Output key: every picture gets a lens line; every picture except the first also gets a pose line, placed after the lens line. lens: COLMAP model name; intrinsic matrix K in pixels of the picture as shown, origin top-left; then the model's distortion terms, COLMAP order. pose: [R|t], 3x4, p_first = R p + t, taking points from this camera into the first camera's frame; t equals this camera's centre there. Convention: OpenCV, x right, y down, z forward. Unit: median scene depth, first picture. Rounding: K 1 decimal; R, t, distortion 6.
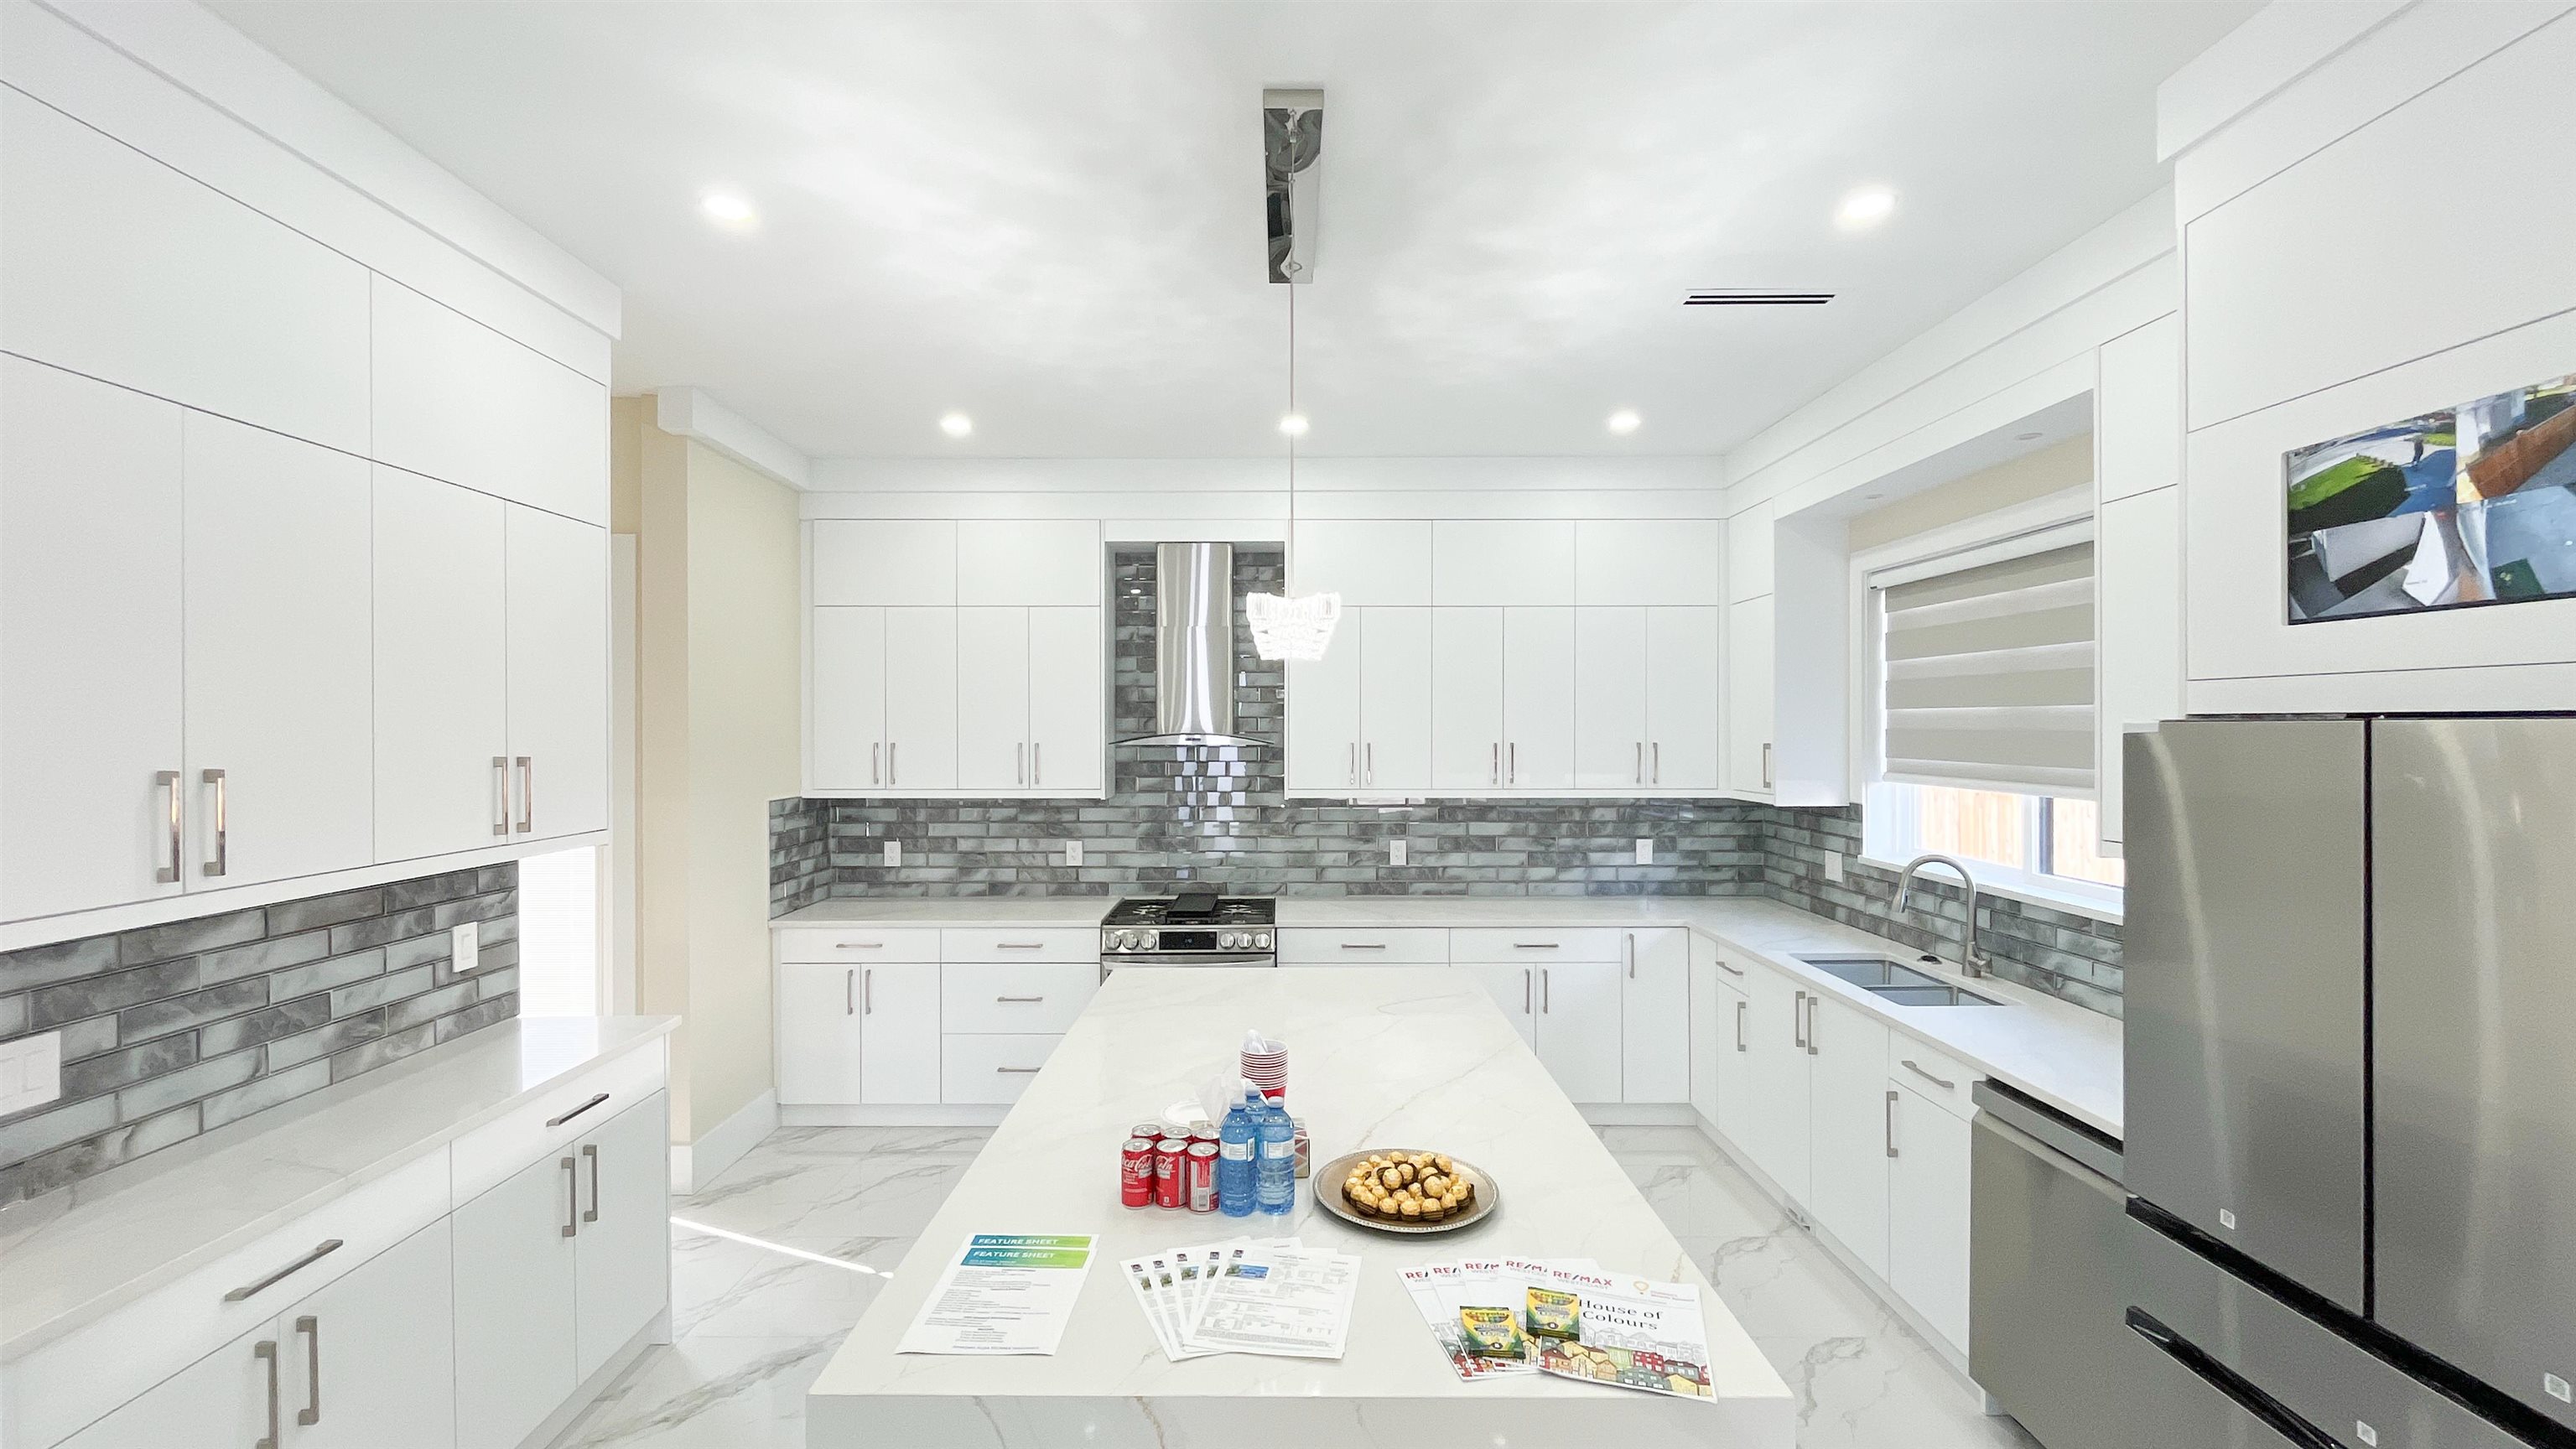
lens RADIAL K [[1048.2, 0, 1286.2], [0, 1048.2, 724.8], [0, 0, 1]] dist [0.000764, 0.000286]
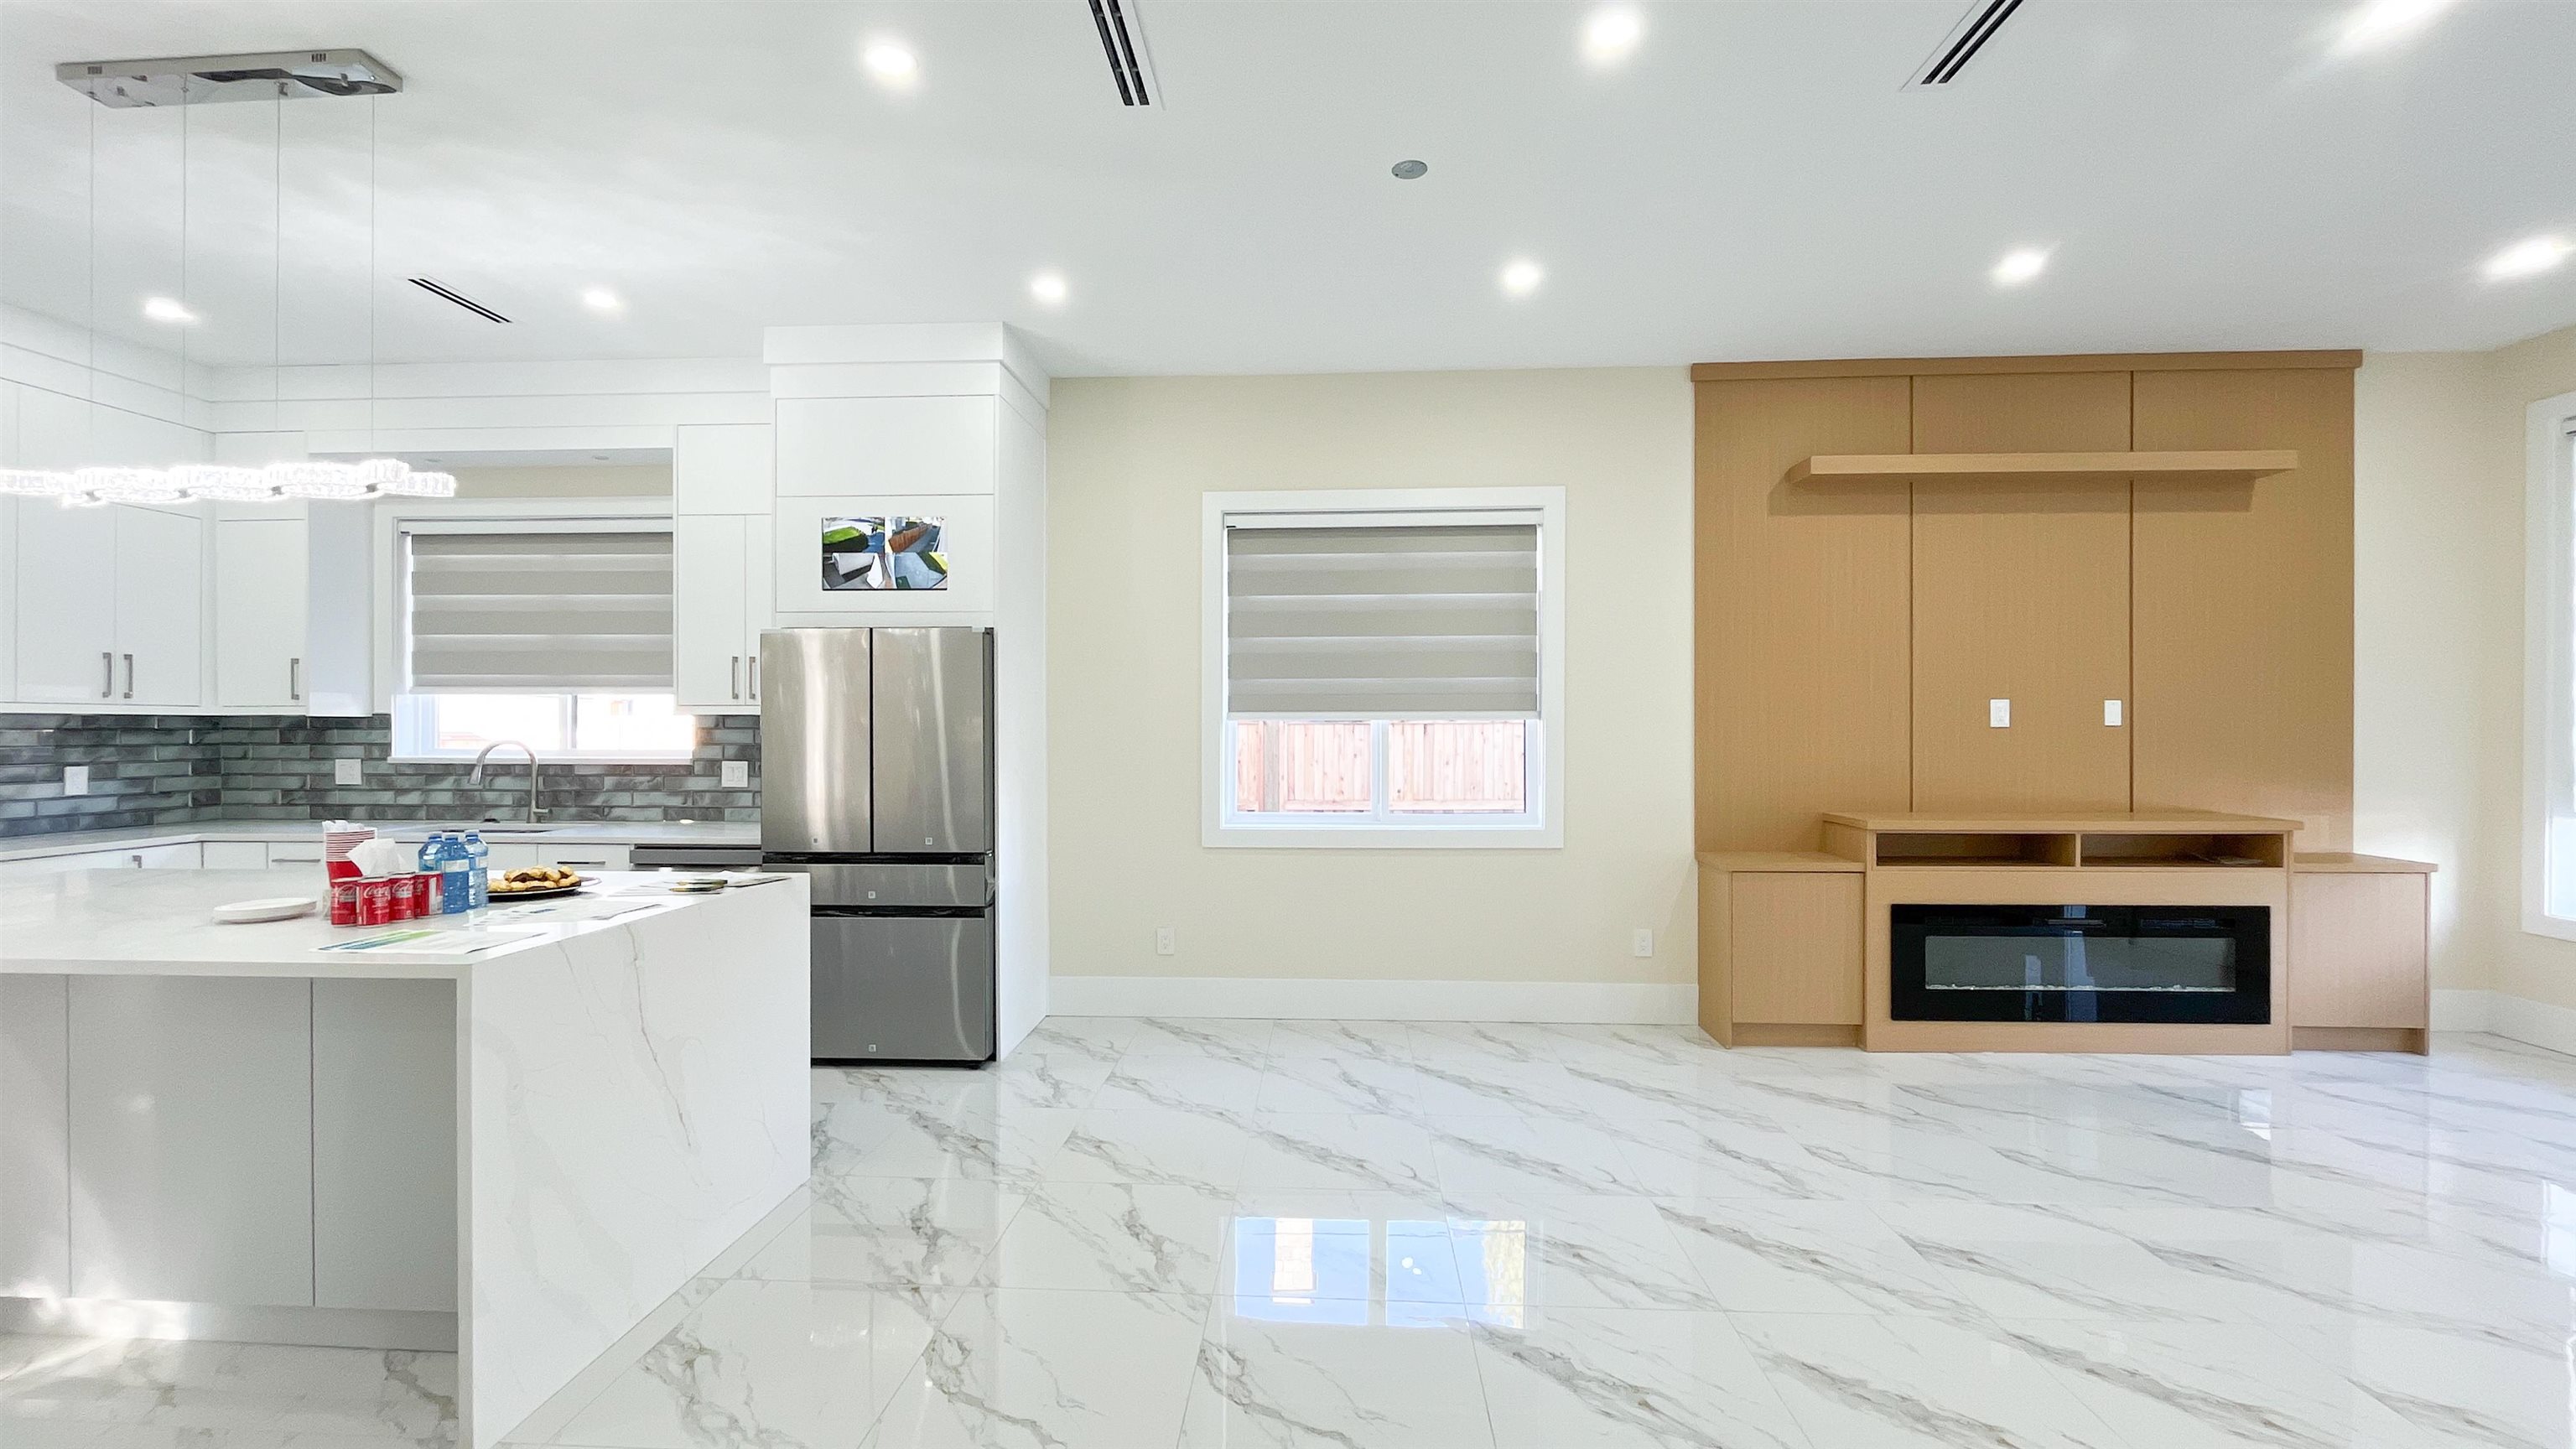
lens RADIAL K [[1048.2, 0, 1287.7], [0, 1048.2, 733.8], [0, 0, 1]] dist [0.000764, 0.000286]
pose [[0.059448, -0.005664, 0.998215, -0.577107], [-0.001541, 0.999982, 0.005766, 0.090991], [-0.998230, -0.001881, 0.059438, -0.080160]]
